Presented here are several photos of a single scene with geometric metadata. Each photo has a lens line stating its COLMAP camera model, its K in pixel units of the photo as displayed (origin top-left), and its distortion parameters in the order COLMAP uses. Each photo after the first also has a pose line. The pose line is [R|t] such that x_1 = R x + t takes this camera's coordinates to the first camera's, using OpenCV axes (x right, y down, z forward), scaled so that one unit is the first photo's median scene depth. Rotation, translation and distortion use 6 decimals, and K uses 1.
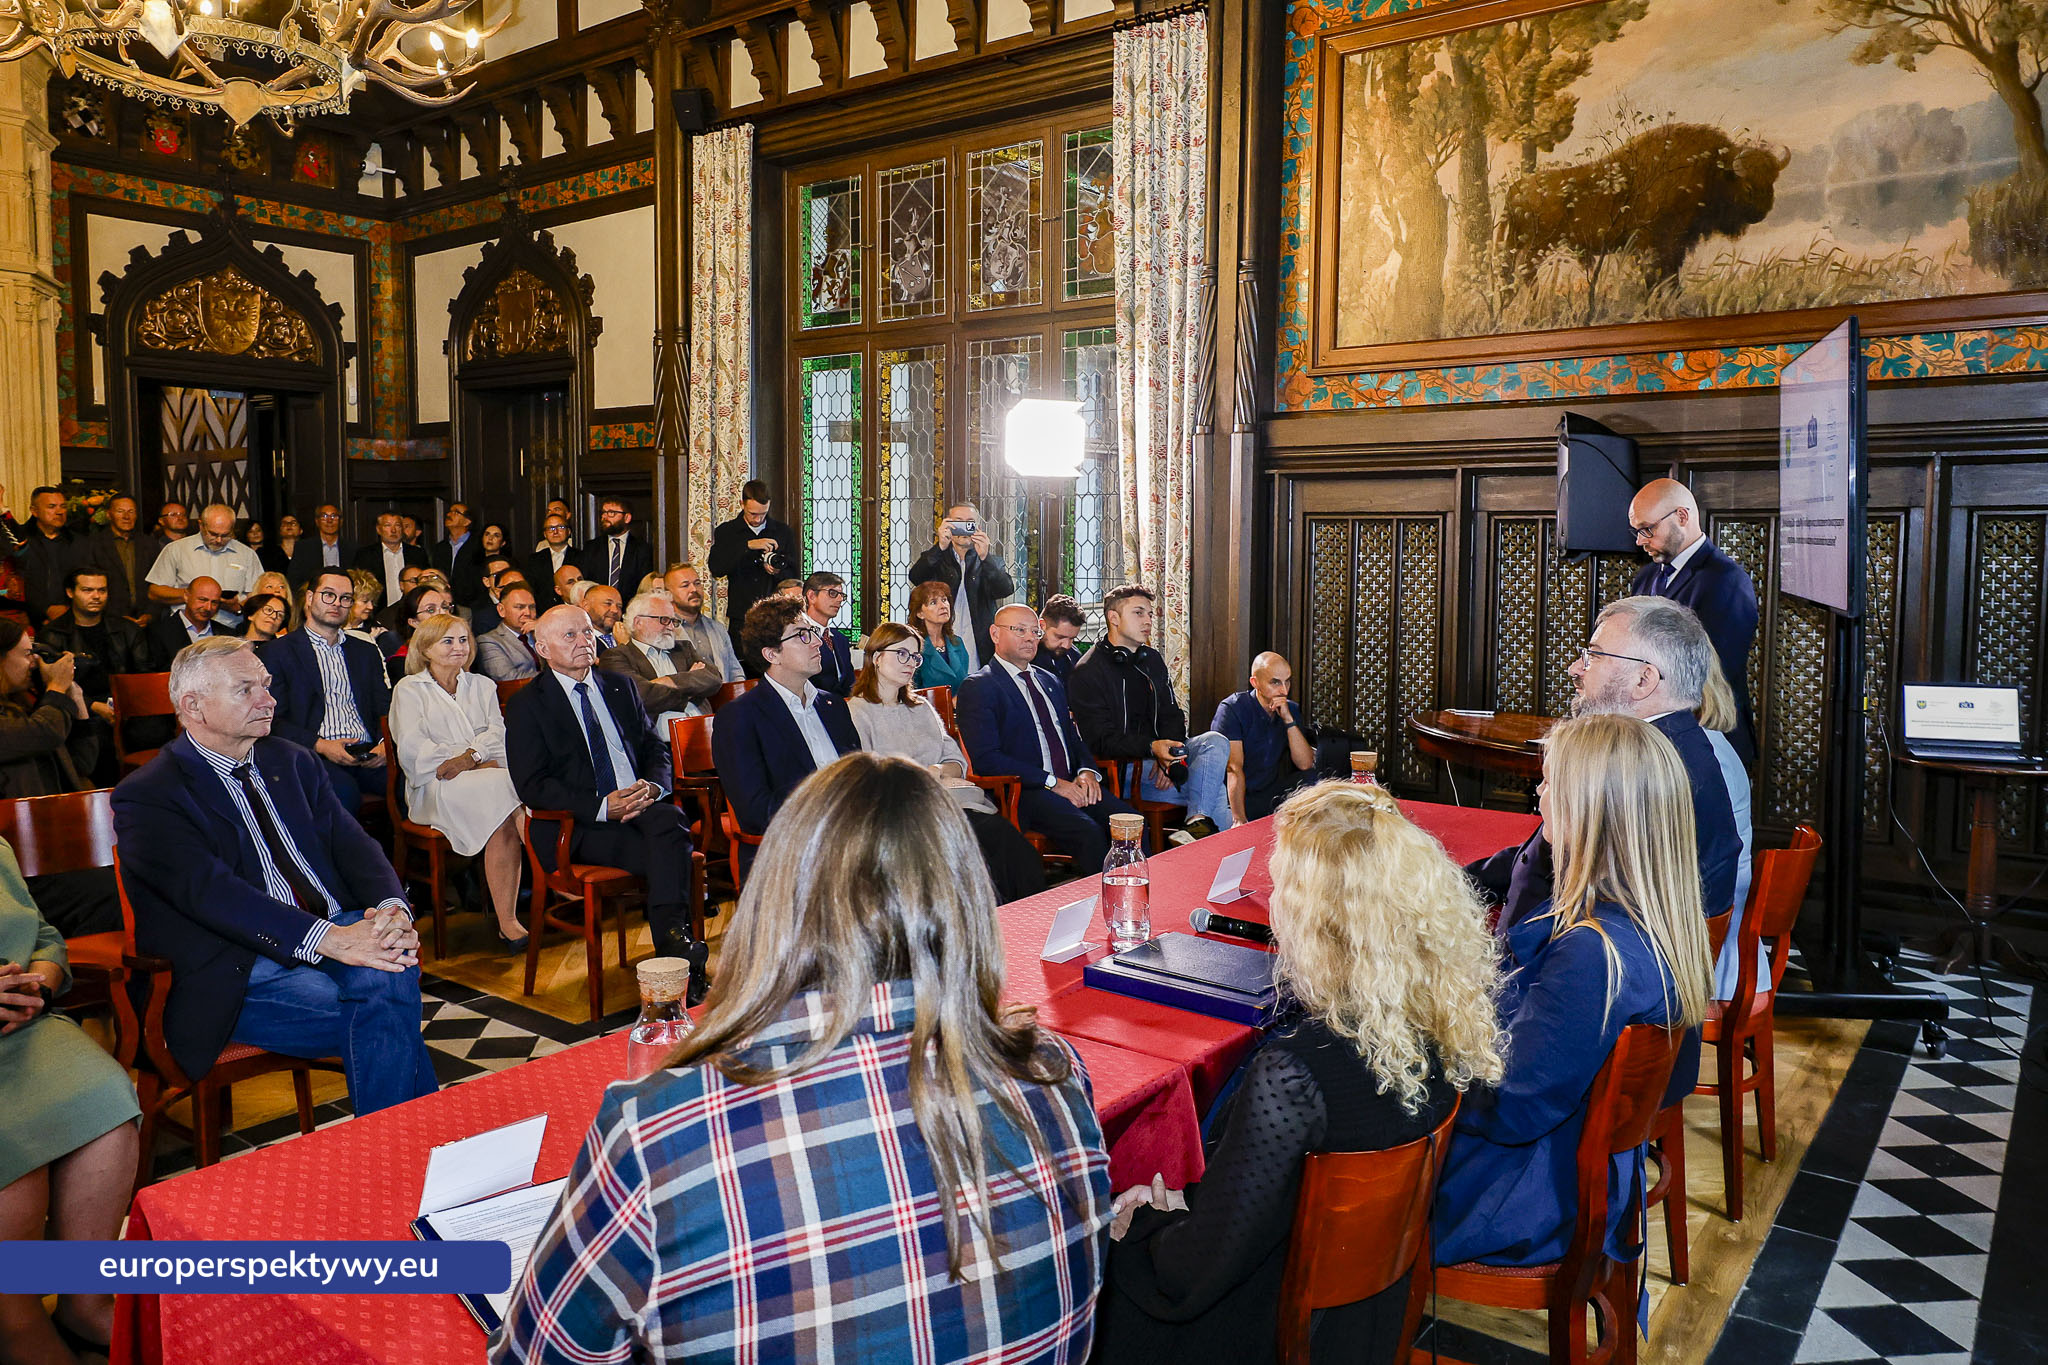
lens RADIAL K [[1444.7, 0, 978.8], [0, 1444.7, 633.9], [0, 0, 1]] dist [-0.000799, 0.001316]
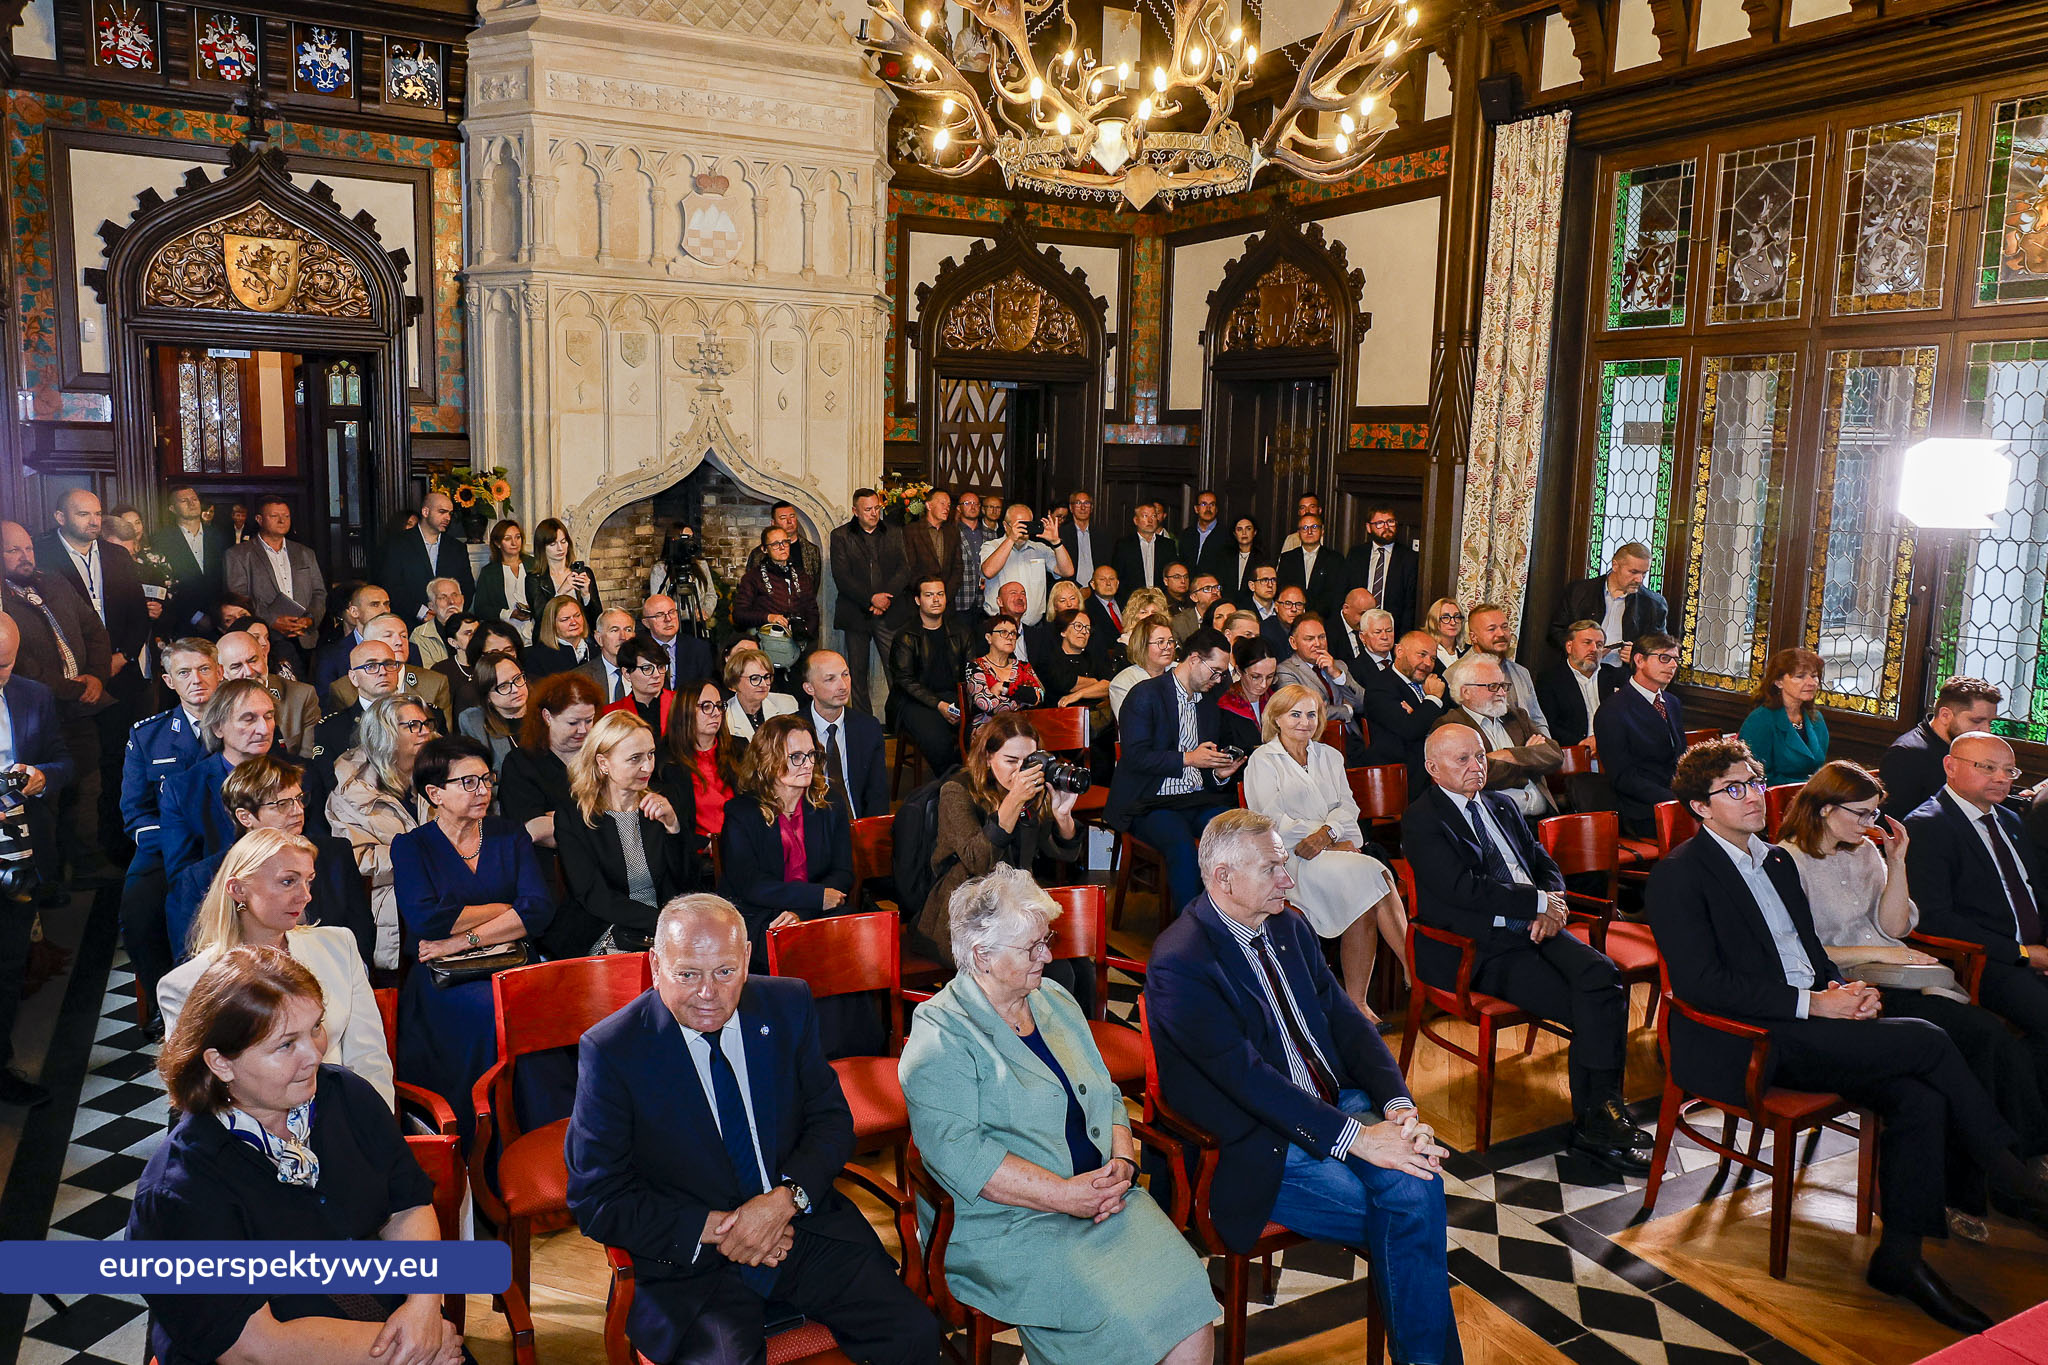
lens RADIAL K [[1441.5, 0, 964.4], [0, 1441.5, 624.7], [0, 0, 1]] dist [-0.003208, 0.001821]
pose [[0.905243, 0.067453, -0.419505, -0.095266], [-0.044447, 0.996935, 0.064388, -0.065067], [0.422563, -0.039641, 0.905466, -0.008128]]
